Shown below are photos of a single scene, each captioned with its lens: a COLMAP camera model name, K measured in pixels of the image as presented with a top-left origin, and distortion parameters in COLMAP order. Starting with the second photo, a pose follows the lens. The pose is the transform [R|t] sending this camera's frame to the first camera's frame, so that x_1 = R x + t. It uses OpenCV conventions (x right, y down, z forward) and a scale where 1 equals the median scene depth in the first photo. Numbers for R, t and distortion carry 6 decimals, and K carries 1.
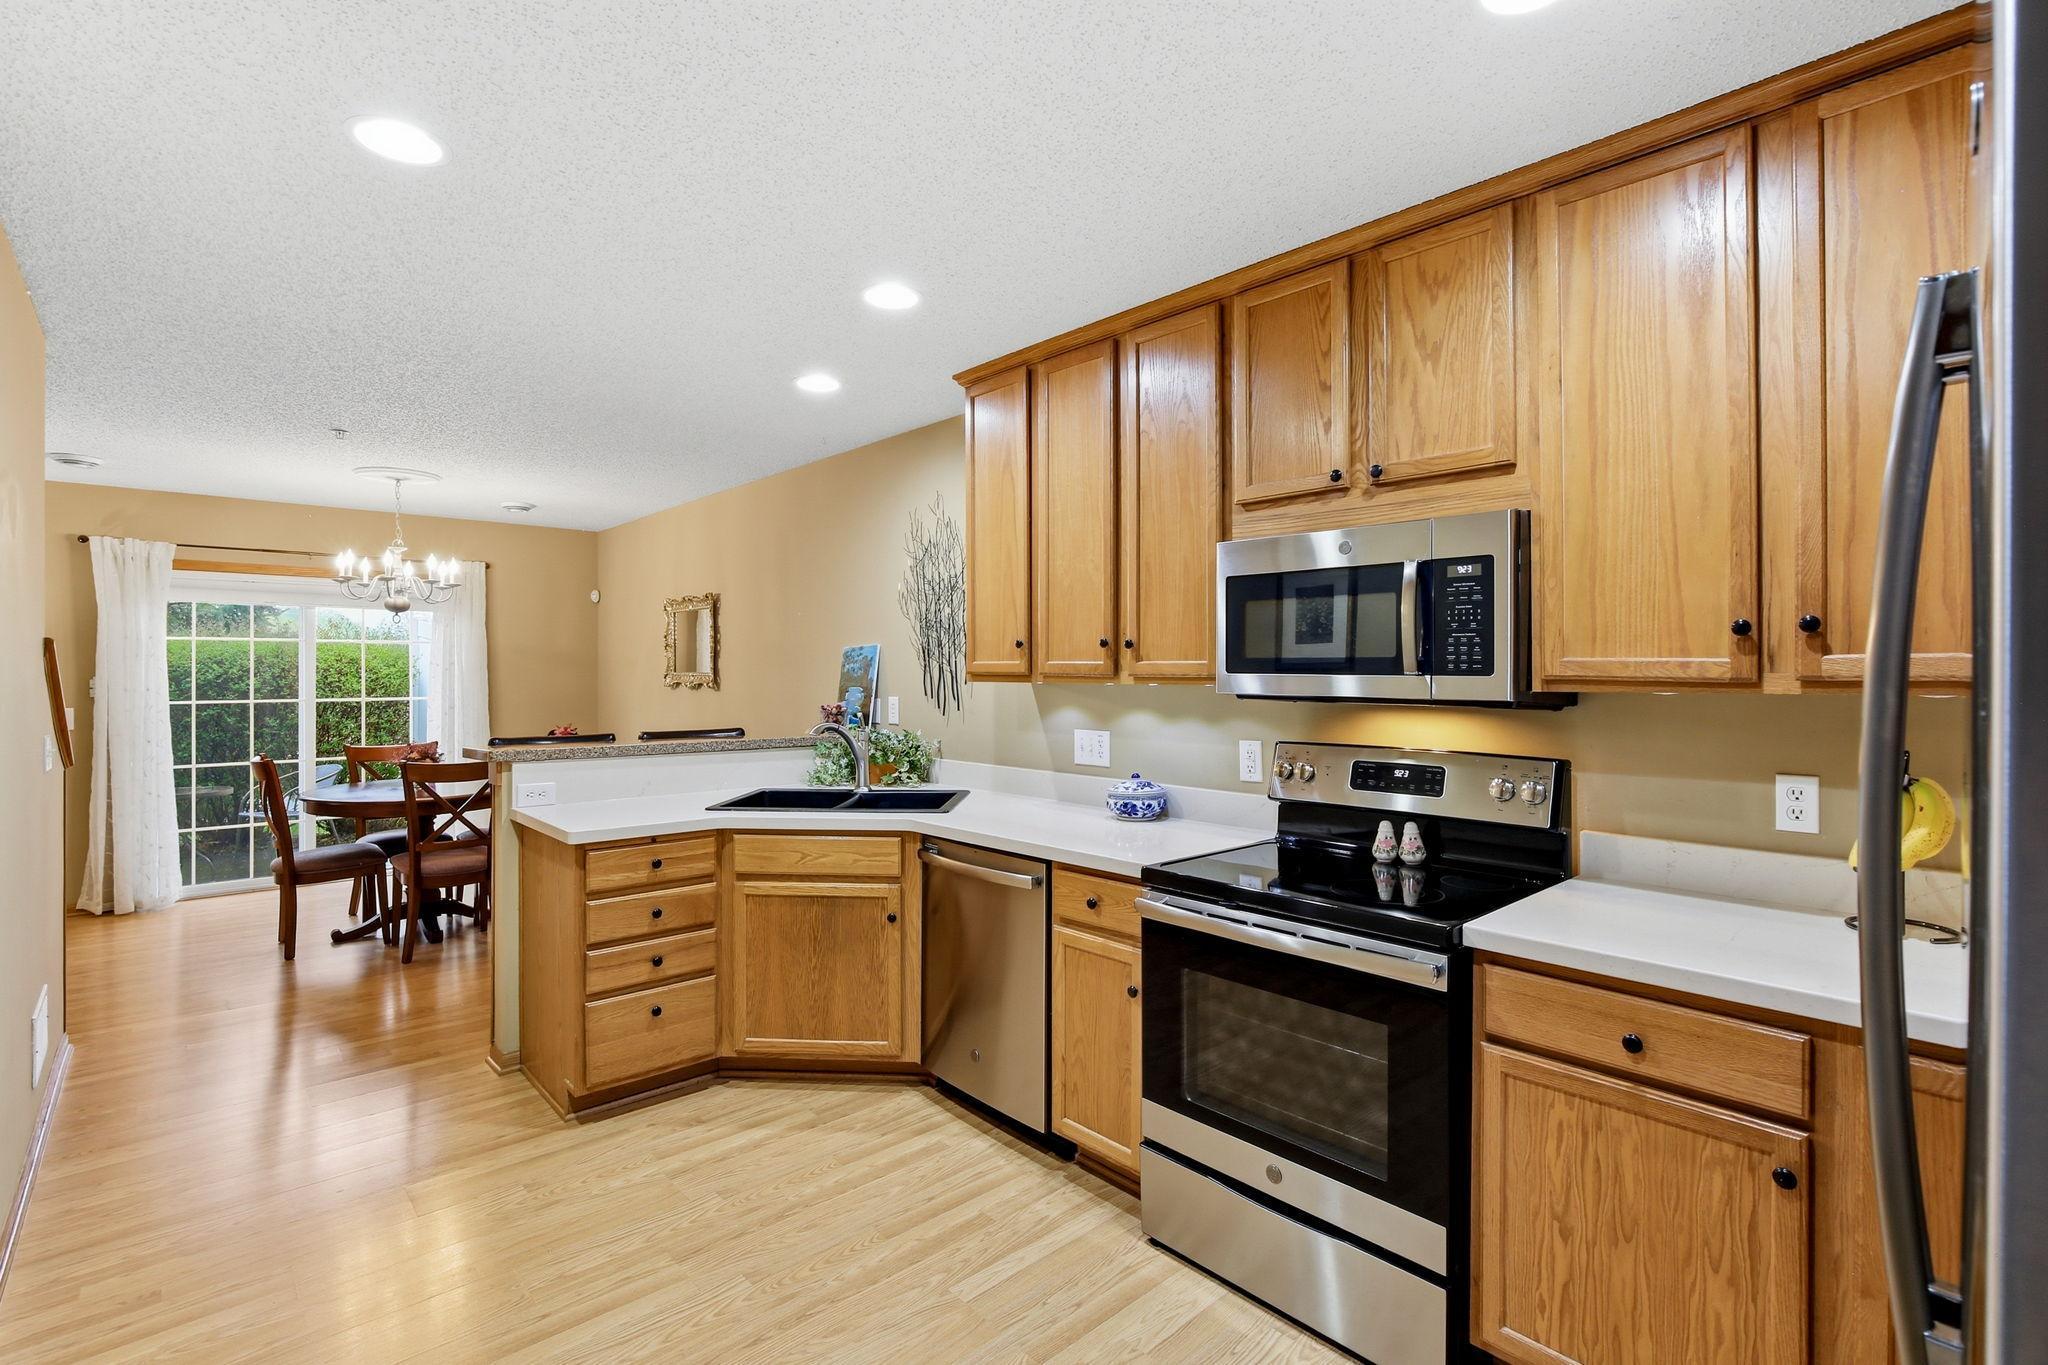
lens RADIAL K [[955.6, 0, 1040.7], [0, 955.6, 673.6], [0, 0, 1]] dist [-0.034815, 0.013763]
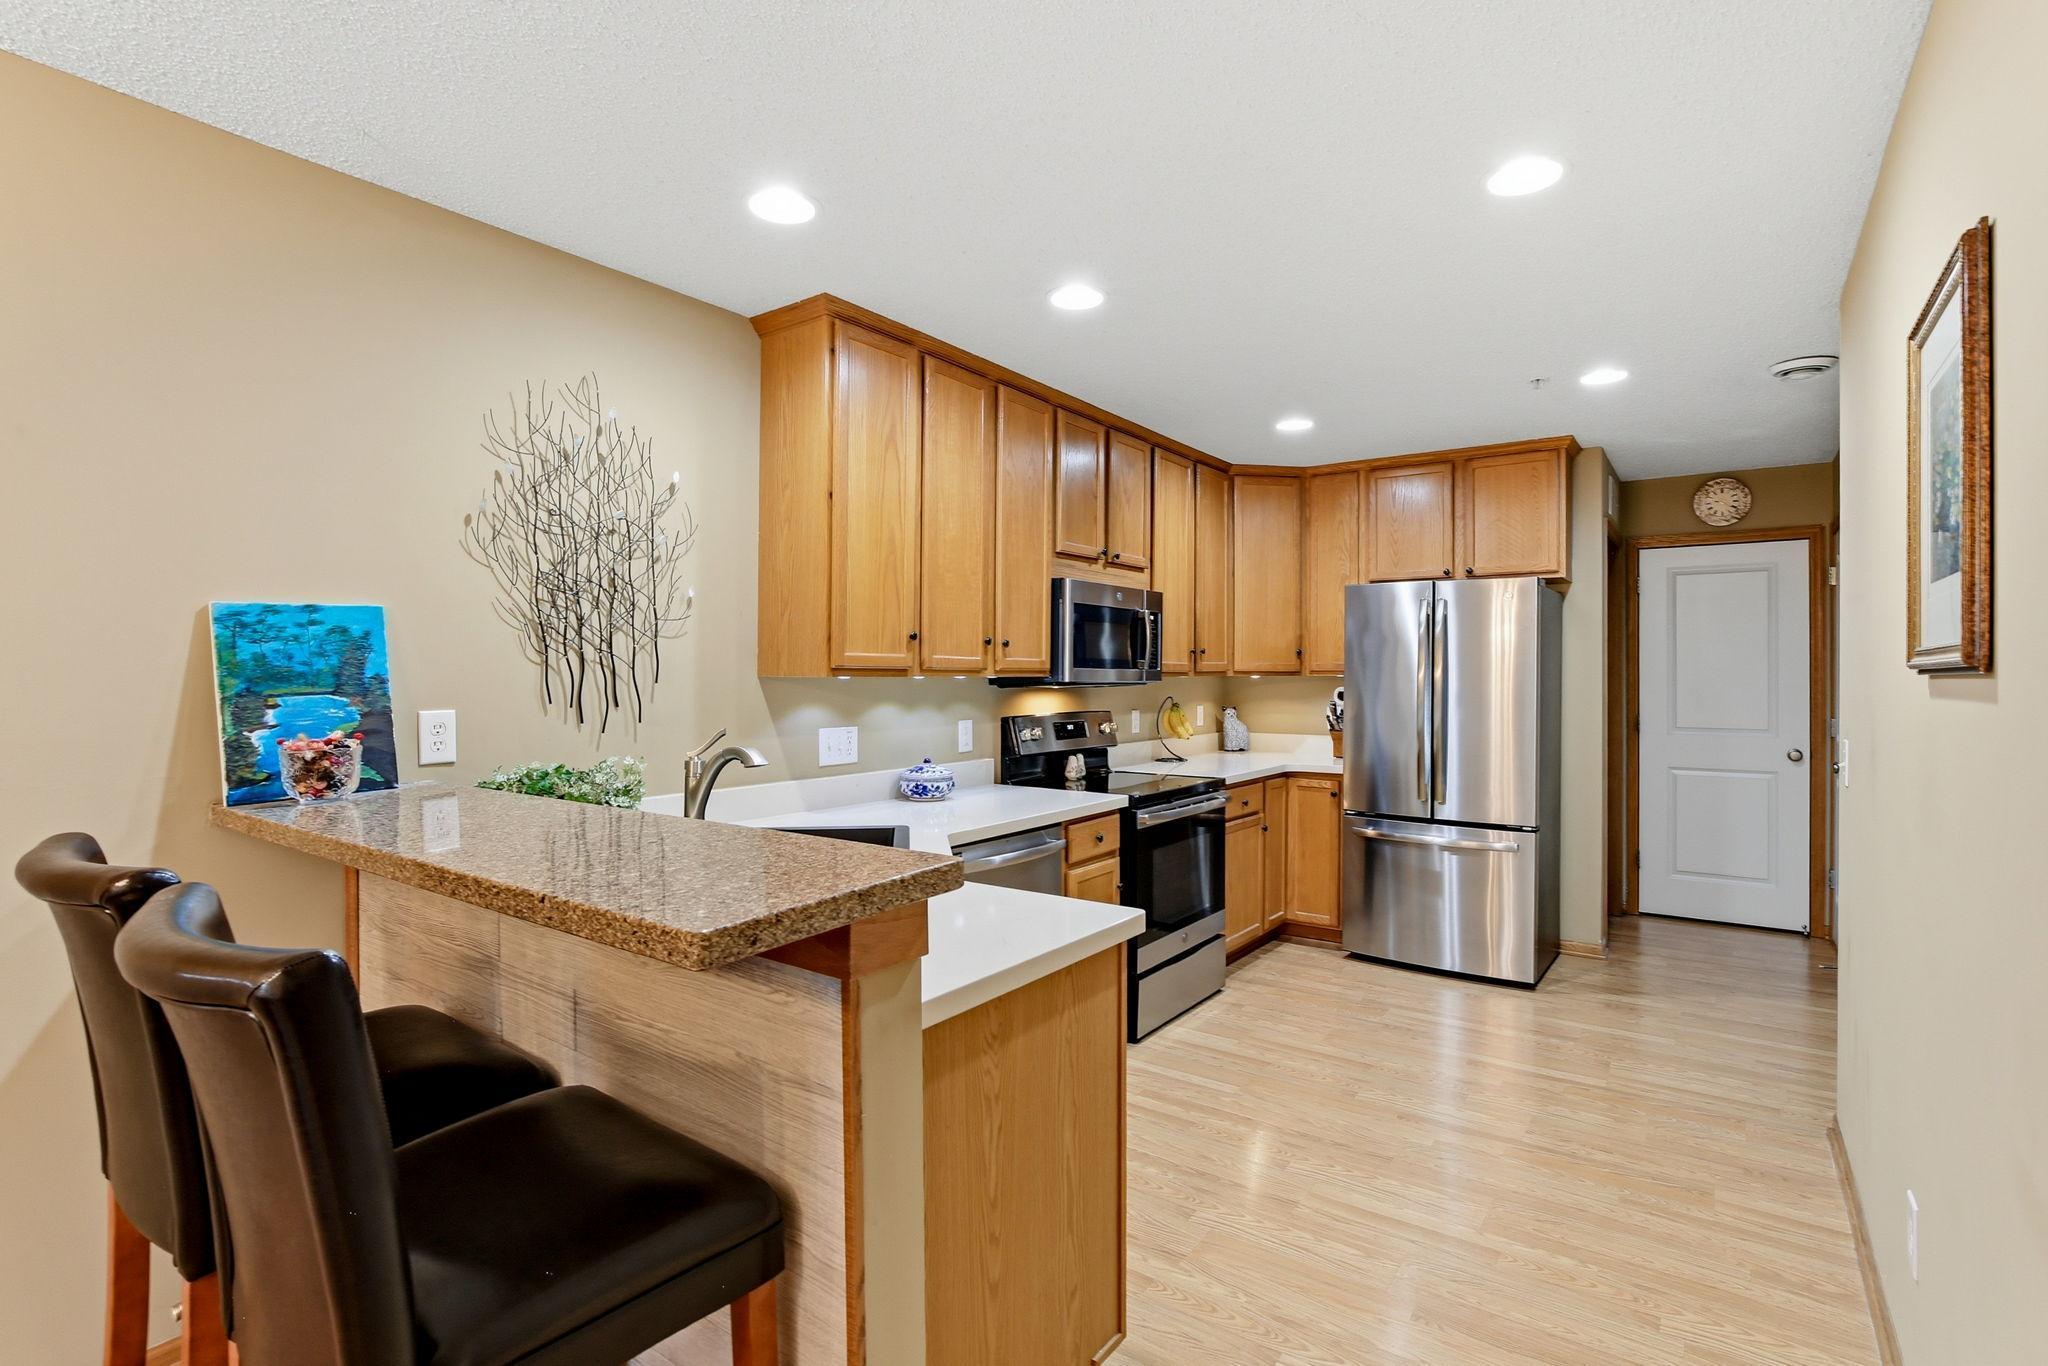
lens RADIAL K [[955.6, 0, 1040.7], [0, 955.6, 674.1], [0, 0, 1]] dist [-0.034815, 0.013763]
pose [[-0.200154, -0.001500, 0.979763, -0.746521], [-0.000659, 0.999999, 0.001397, 0.003631], [-0.979764, -0.000366, -0.200155, 0.805378]]
